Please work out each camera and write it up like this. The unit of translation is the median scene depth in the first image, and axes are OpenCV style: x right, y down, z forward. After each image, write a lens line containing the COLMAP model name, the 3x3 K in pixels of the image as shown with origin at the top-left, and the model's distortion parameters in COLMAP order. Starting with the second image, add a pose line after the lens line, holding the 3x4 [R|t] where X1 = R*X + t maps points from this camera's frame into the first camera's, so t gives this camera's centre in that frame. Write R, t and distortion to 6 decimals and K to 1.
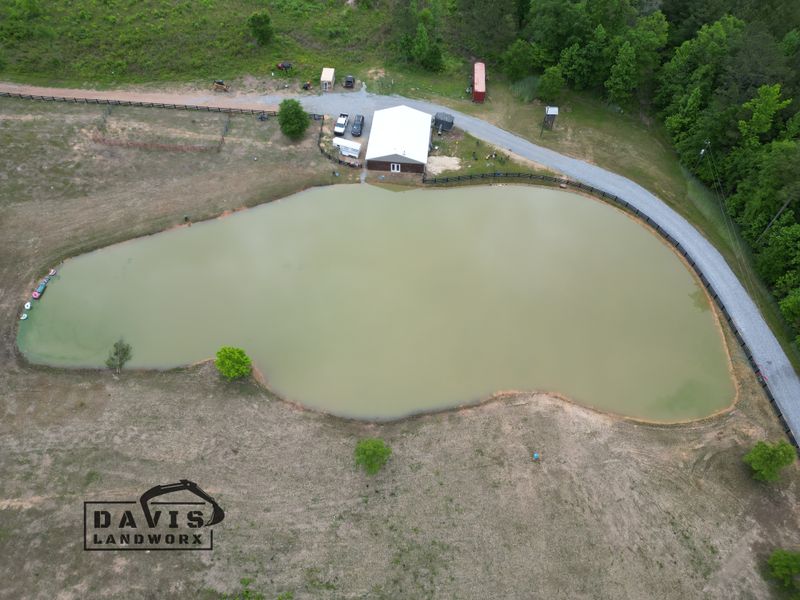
lens RADIAL K [[555.5, 0, 400.0], [0, 555.5, 300.0], [0, 0, 1]] dist [0.056481, -0.053950]
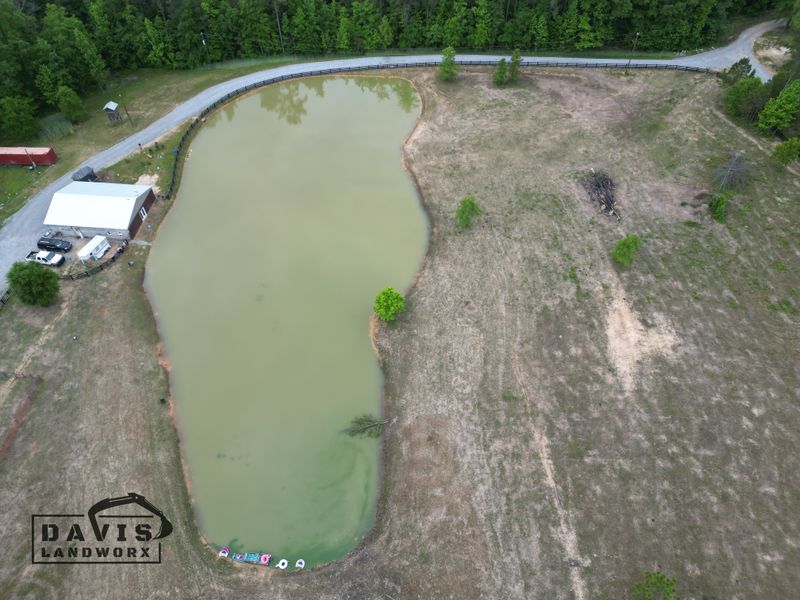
lens RADIAL K [[555.5, 0, 400.0], [0, 555.5, 300.0], [0, 0, 1]] dist [0.056481, -0.053950]
pose [[-0.014153, -0.767322, 0.641106, -1.007304], [0.818589, 0.359309, 0.448118, -0.355921], [-0.574206, 0.531144, 0.623036, 0.351769]]
